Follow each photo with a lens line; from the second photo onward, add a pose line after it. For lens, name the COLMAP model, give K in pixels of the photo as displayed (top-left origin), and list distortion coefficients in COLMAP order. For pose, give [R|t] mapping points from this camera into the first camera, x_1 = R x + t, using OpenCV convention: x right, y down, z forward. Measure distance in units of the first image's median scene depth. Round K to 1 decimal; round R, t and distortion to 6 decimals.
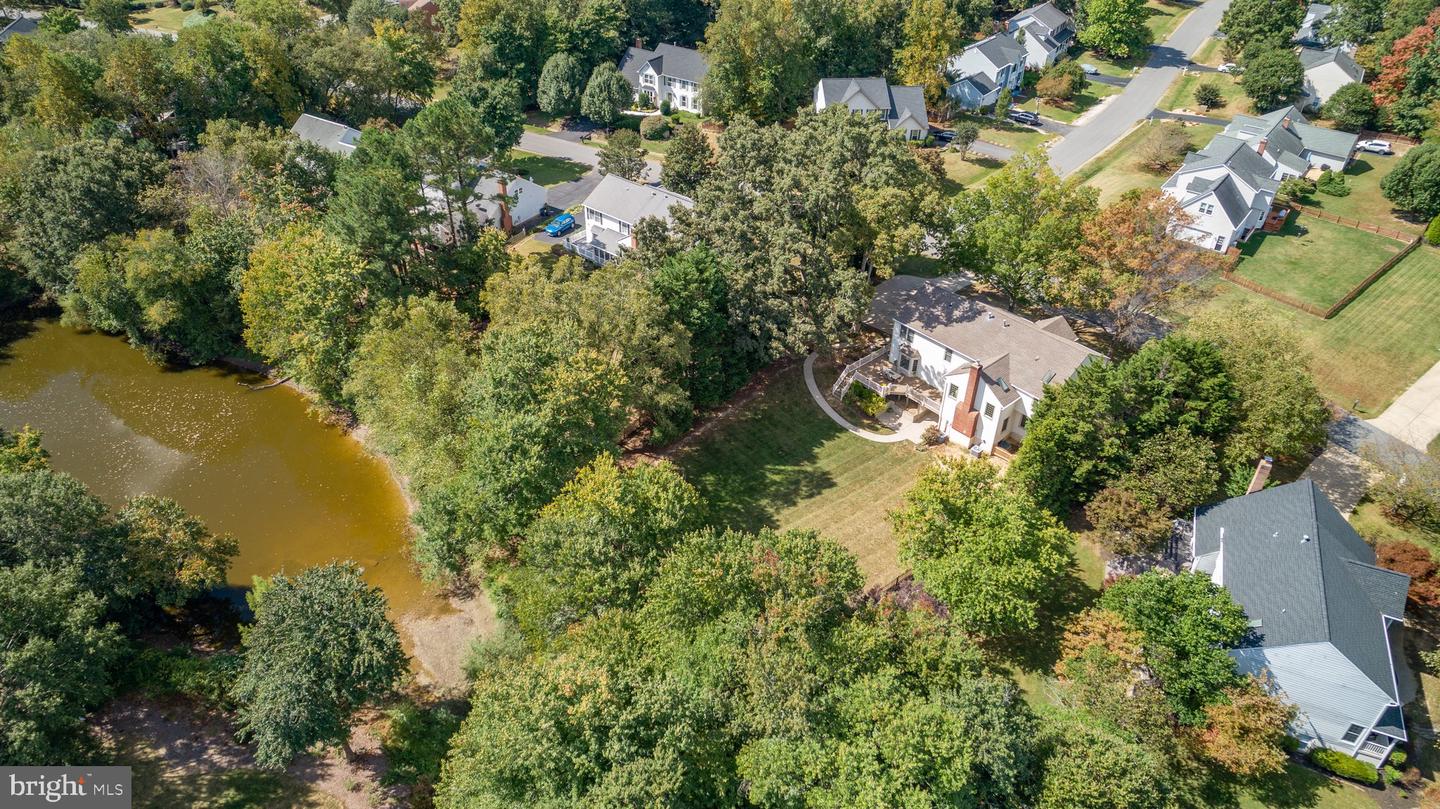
lens RADIAL K [[974.8, 0, 720.4], [0, 974.8, 406.7], [0, 0, 1]] dist [-0.005990, 0.005511]
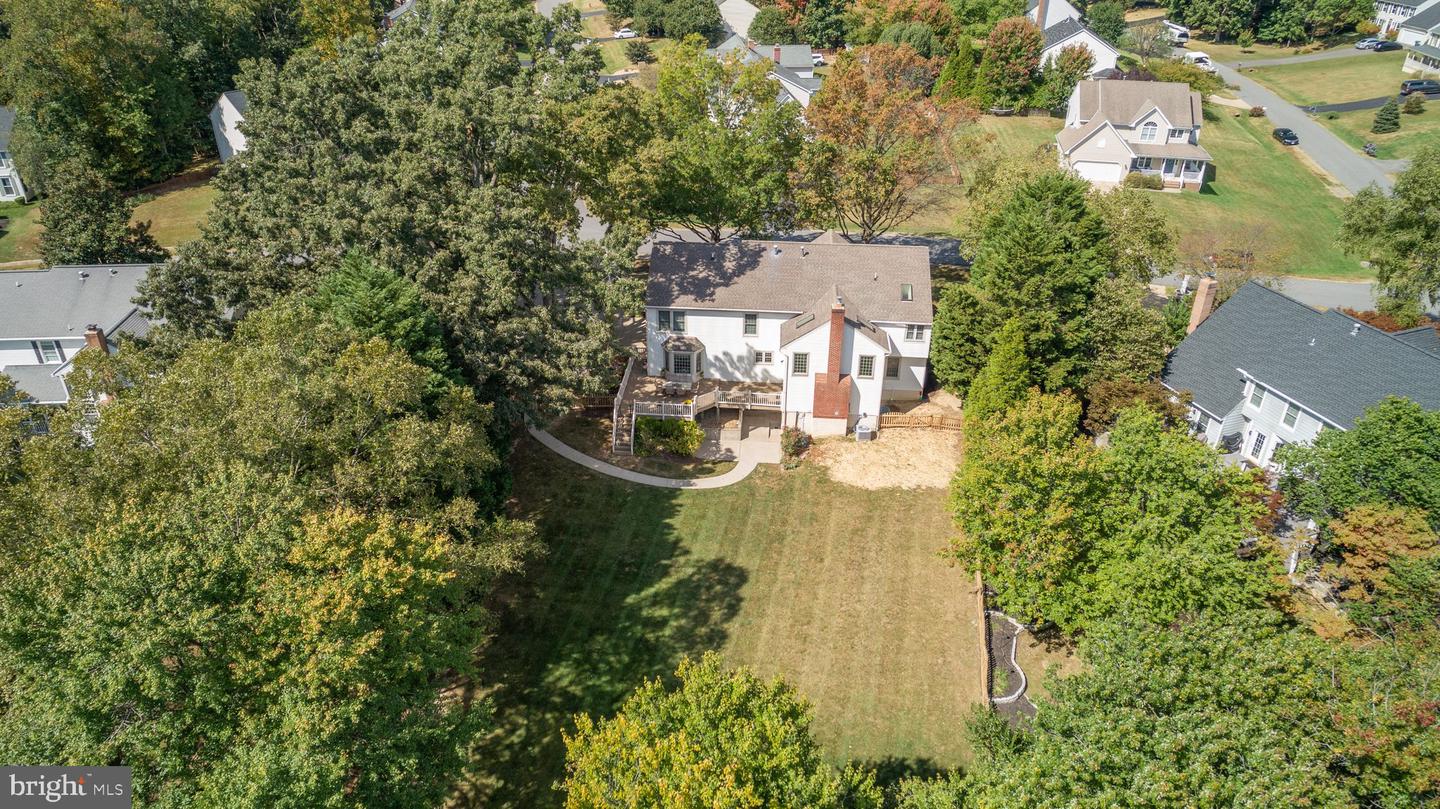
lens RADIAL K [[974.8, 0, 717.9], [0, 974.8, 399.8], [0, 0, 1]] dist [-0.005990, 0.005511]
pose [[0.727495, -0.355631, 0.586751, -0.188892], [0.412947, 0.909898, 0.039490, -0.041141], [-0.547928, 0.213568, 0.808804, 0.483300]]
